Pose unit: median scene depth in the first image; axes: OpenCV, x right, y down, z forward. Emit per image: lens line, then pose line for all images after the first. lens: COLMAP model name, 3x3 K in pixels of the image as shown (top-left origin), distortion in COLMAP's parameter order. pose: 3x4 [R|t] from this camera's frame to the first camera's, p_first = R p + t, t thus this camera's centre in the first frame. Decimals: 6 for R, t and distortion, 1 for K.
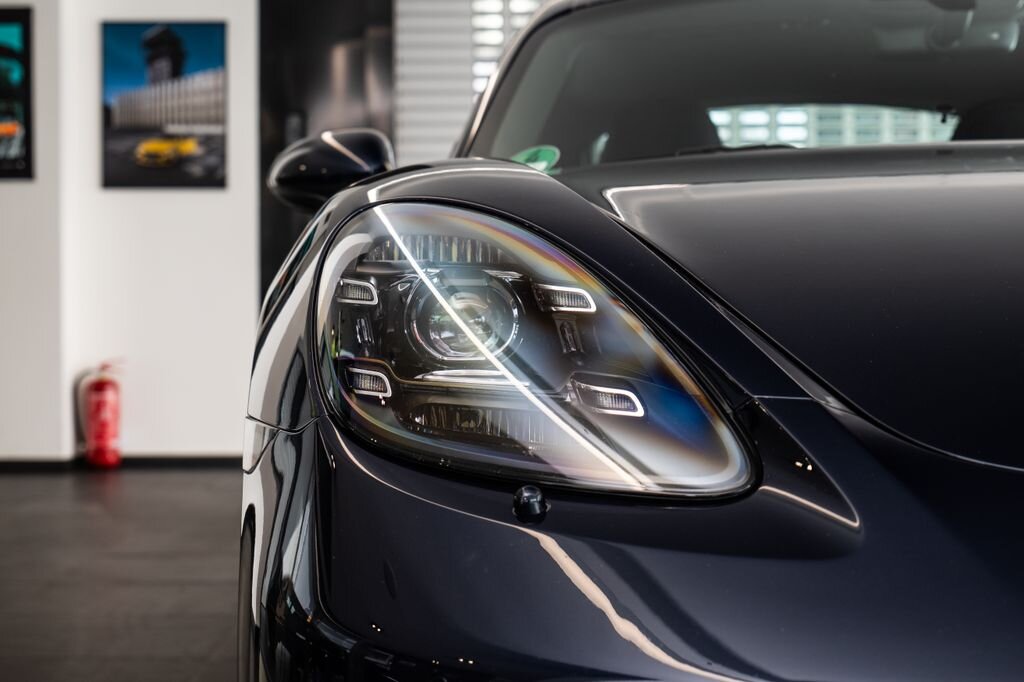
lens RADIAL K [[2127.7, 0, 512.0], [0, 2127.7, 341.0], [0, 0, 1]] dist [0.030849, 0.137086]
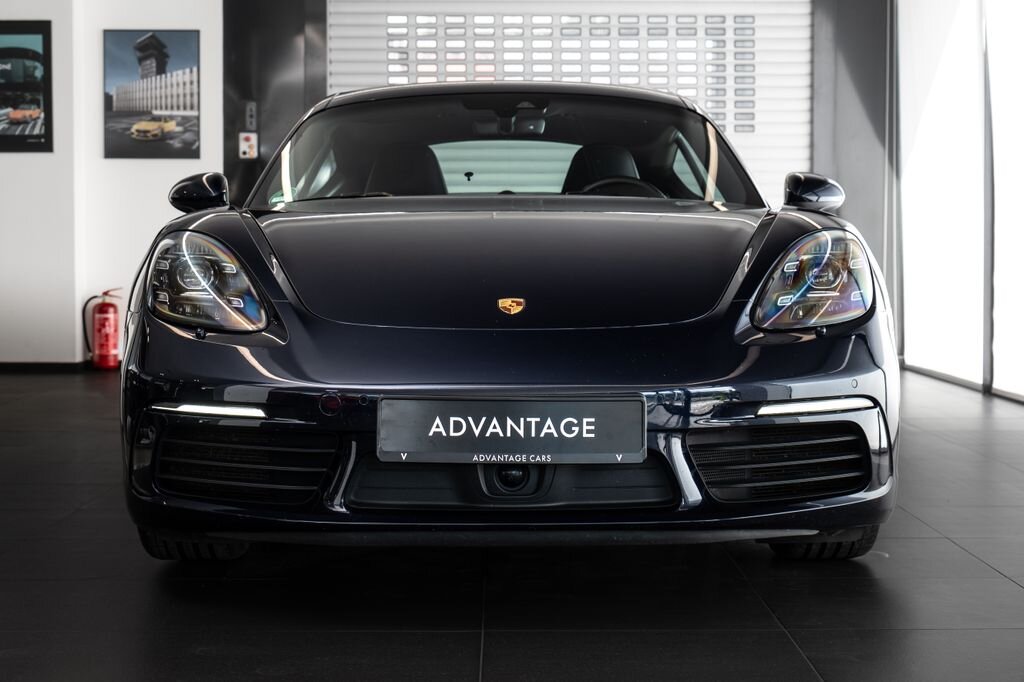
lens RADIAL K [[2127.7, 0, 512.0], [0, 2127.7, 341.0], [0, 0, 1]] dist [0.030849, 0.137086]
pose [[0.999931, 0.006435, -0.009871, 0.074706], [-0.006110, 0.999449, 0.032631, -0.002961], [0.010075, -0.032569, 0.999419, -0.324236]]
